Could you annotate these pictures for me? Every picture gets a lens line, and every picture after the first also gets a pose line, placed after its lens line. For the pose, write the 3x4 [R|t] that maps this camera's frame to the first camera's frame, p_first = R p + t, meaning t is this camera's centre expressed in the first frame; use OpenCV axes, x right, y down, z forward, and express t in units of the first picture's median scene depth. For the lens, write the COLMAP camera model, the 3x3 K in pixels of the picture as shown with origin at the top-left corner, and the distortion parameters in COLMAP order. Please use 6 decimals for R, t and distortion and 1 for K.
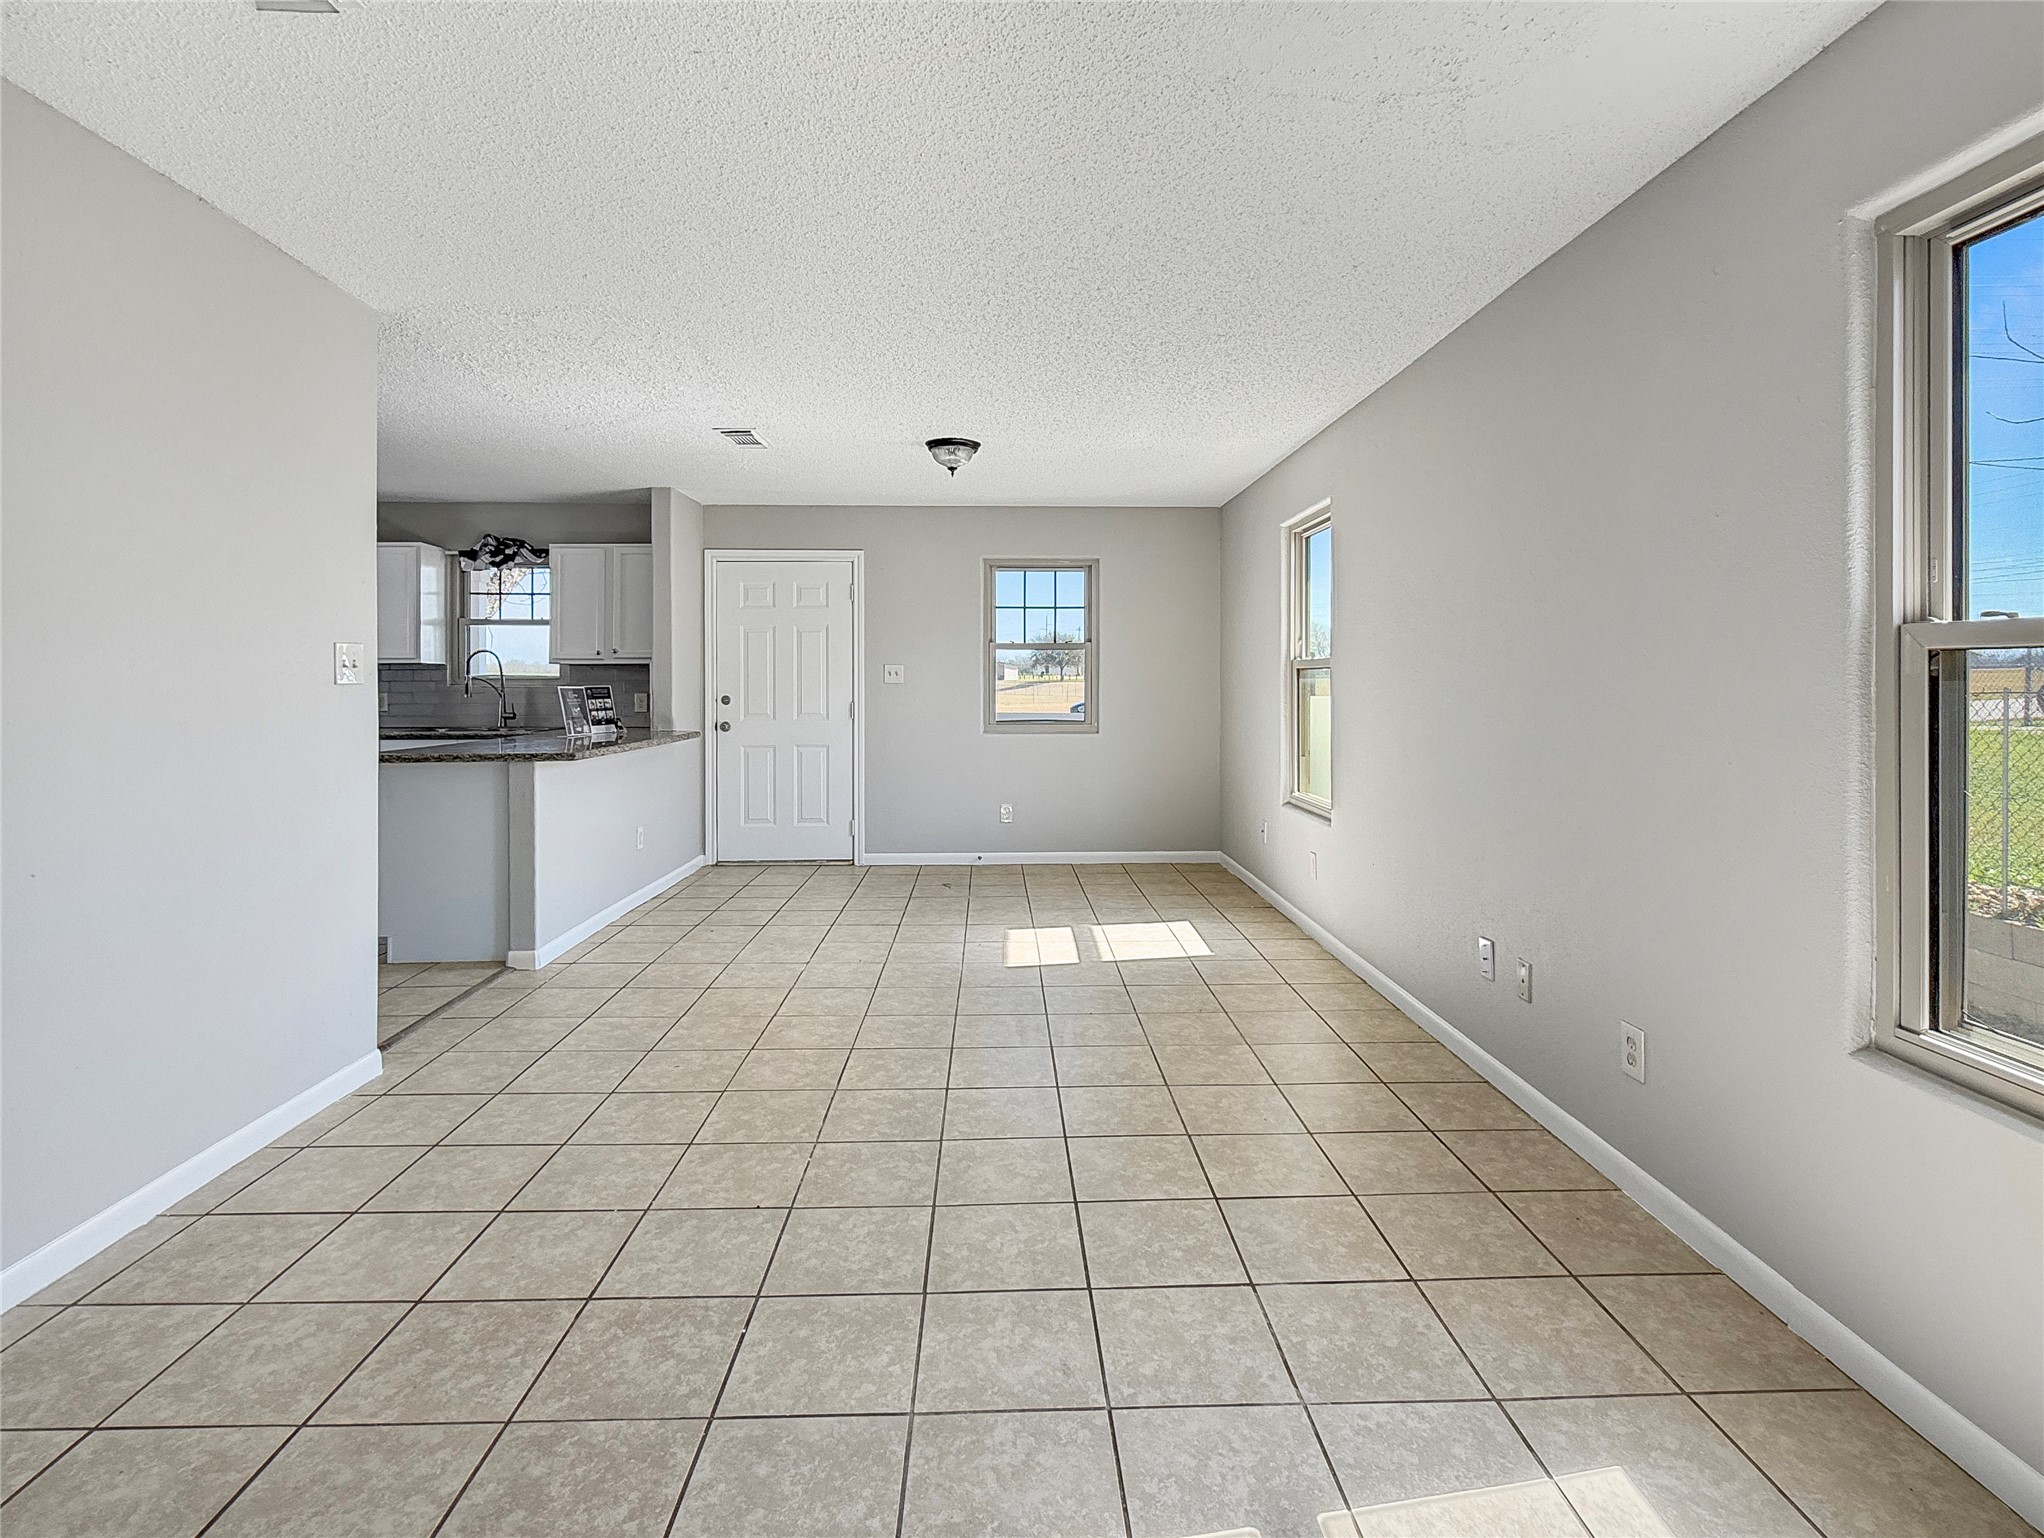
lens RADIAL K [[1014.5, 0, 1020.7], [0, 1014.5, 681.7], [0, 0, 1]] dist [-0.001359, 0.001591]
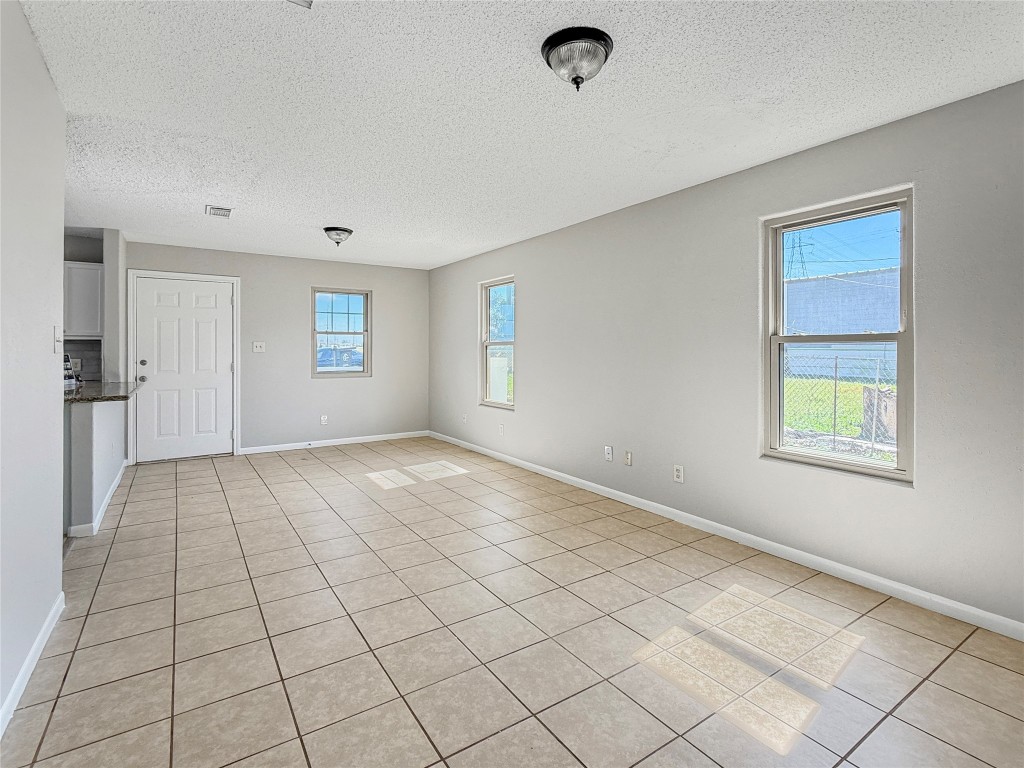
lens RADIAL K [[506.1, 0, 521.9], [0, 506.1, 350.8], [0, 0, 1]] dist [0.000495, 0.005974]
pose [[0.845721, 0.001053, 0.533625, -0.338909], [-0.000654, 0.999999, -0.000938, -0.000743], [-0.533626, 0.000444, 0.845721, -0.017724]]
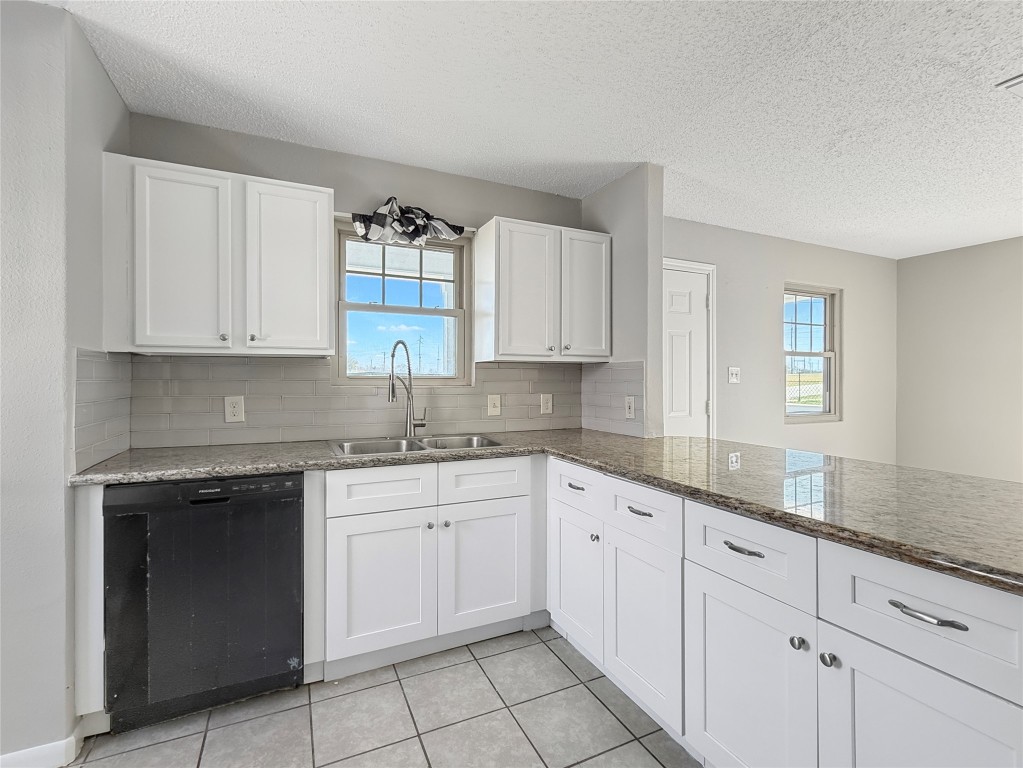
lens RADIAL K [[472.9, 0, 511.5], [0, 472.9, 384.0], [0, 0, 1]] dist [-0.001660, -0.000196]
pose [[0.919141, -0.002069, 0.393922, -0.922104], [-0.002751, 0.999928, 0.011671, -0.004519], [-0.393918, -0.011811, 0.919070, 0.973825]]
